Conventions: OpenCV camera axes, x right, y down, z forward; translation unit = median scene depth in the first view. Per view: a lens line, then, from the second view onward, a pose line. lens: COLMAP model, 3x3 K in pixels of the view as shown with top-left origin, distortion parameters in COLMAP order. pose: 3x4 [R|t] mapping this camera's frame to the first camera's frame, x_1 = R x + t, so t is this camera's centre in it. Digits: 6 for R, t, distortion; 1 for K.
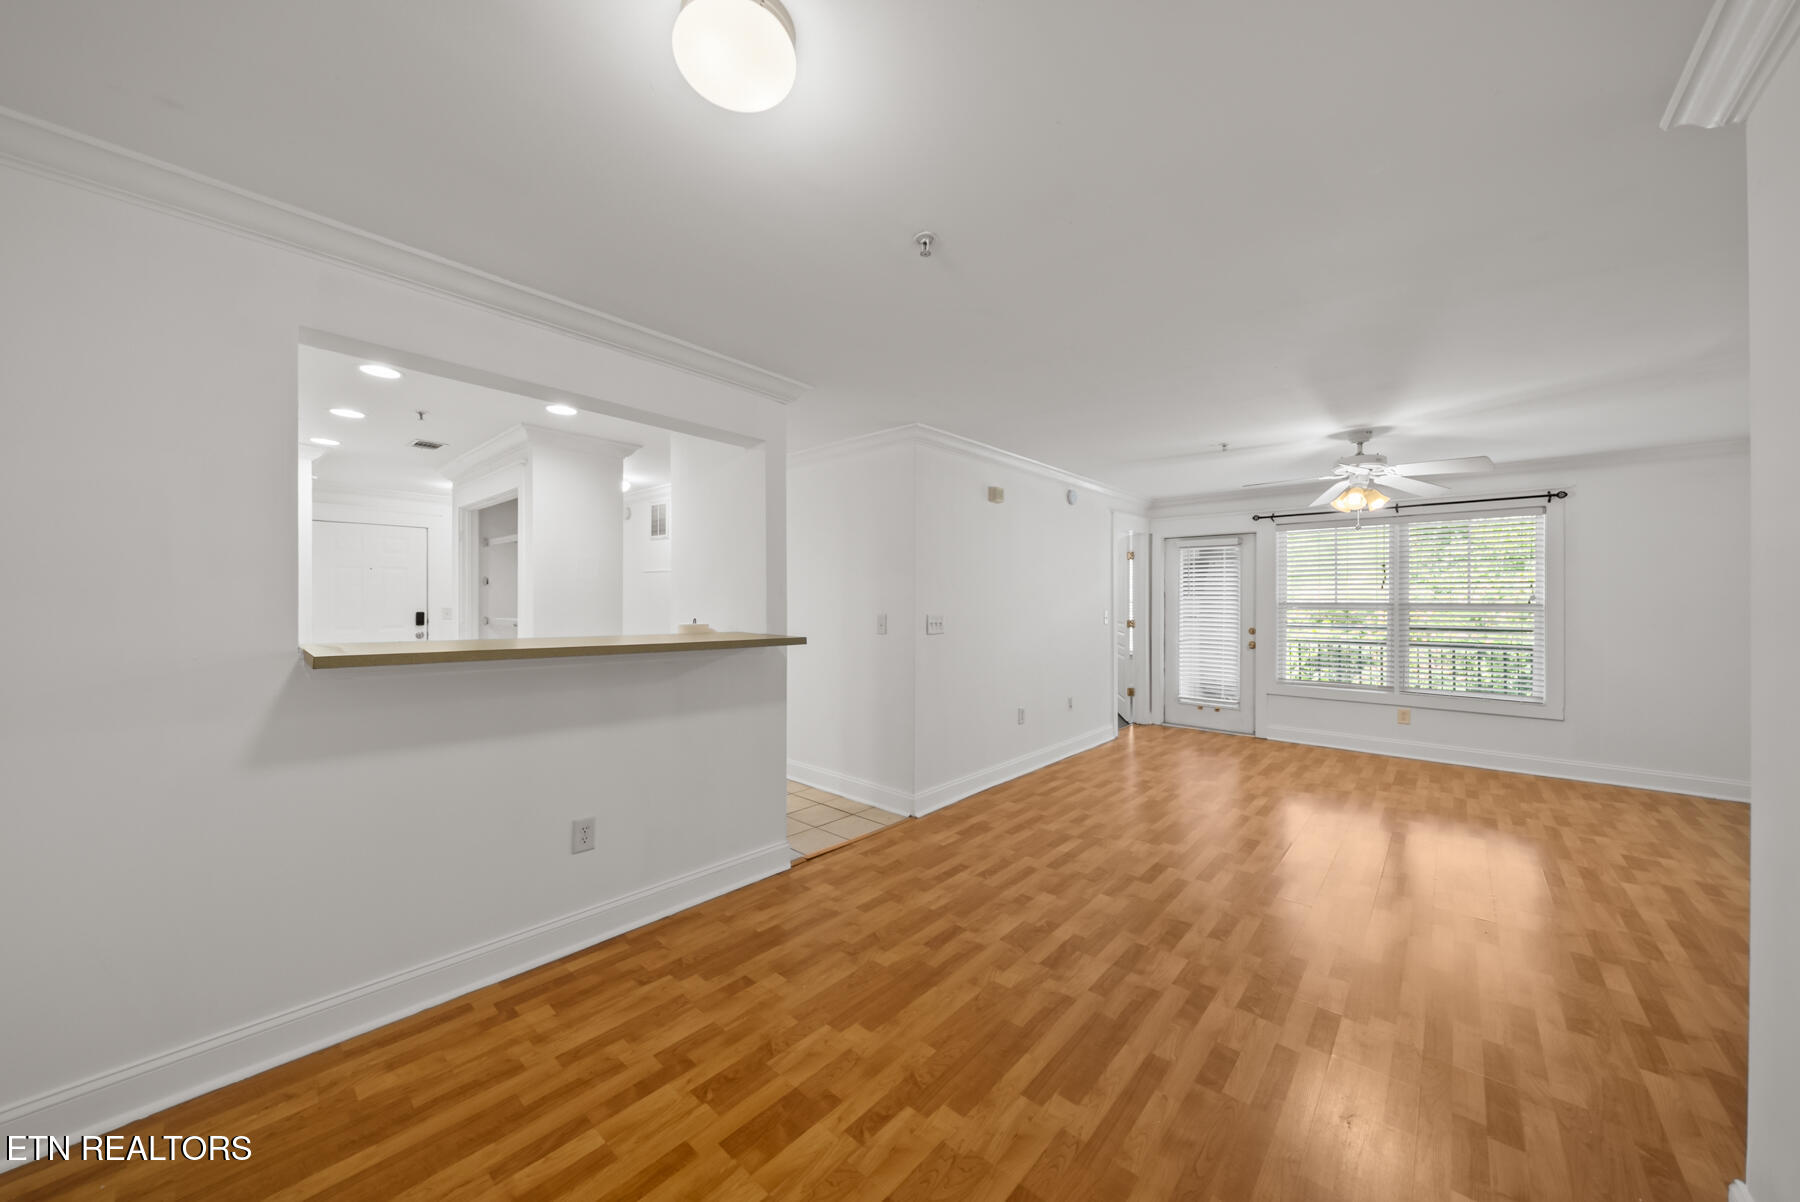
lens RADIAL K [[622.1, 0, 895.5], [0, 622.1, 595.2], [0, 0, 1]] dist [-0.003018, -0.000170]
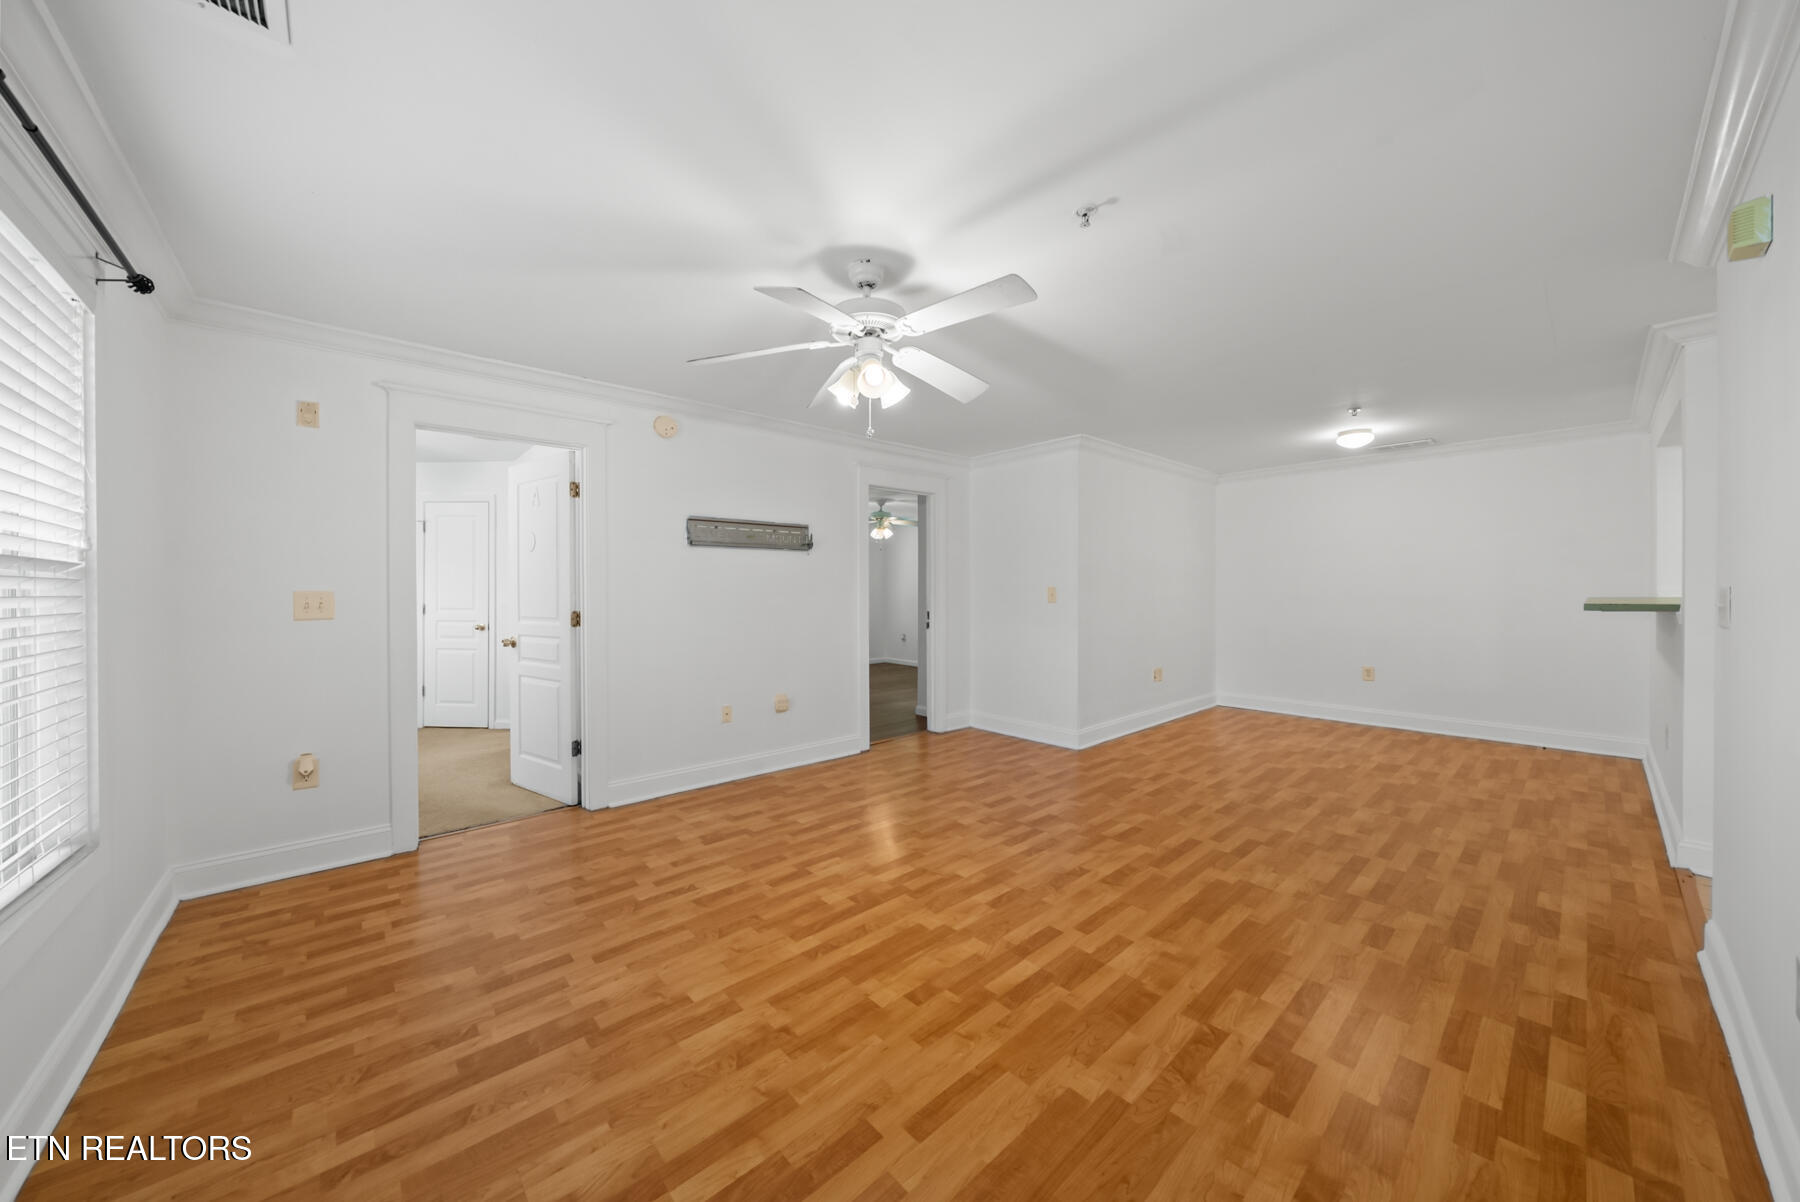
lens RADIAL K [[622.1, 0, 895.9], [0, 622.1, 590.5], [0, 0, 1]] dist [-0.003018, -0.000170]
pose [[-0.993874, -0.002892, 0.110479, 1.213570], [-0.003370, 0.999986, -0.004139, 0.067562], [-0.110465, -0.004486, -0.993870, 2.885975]]
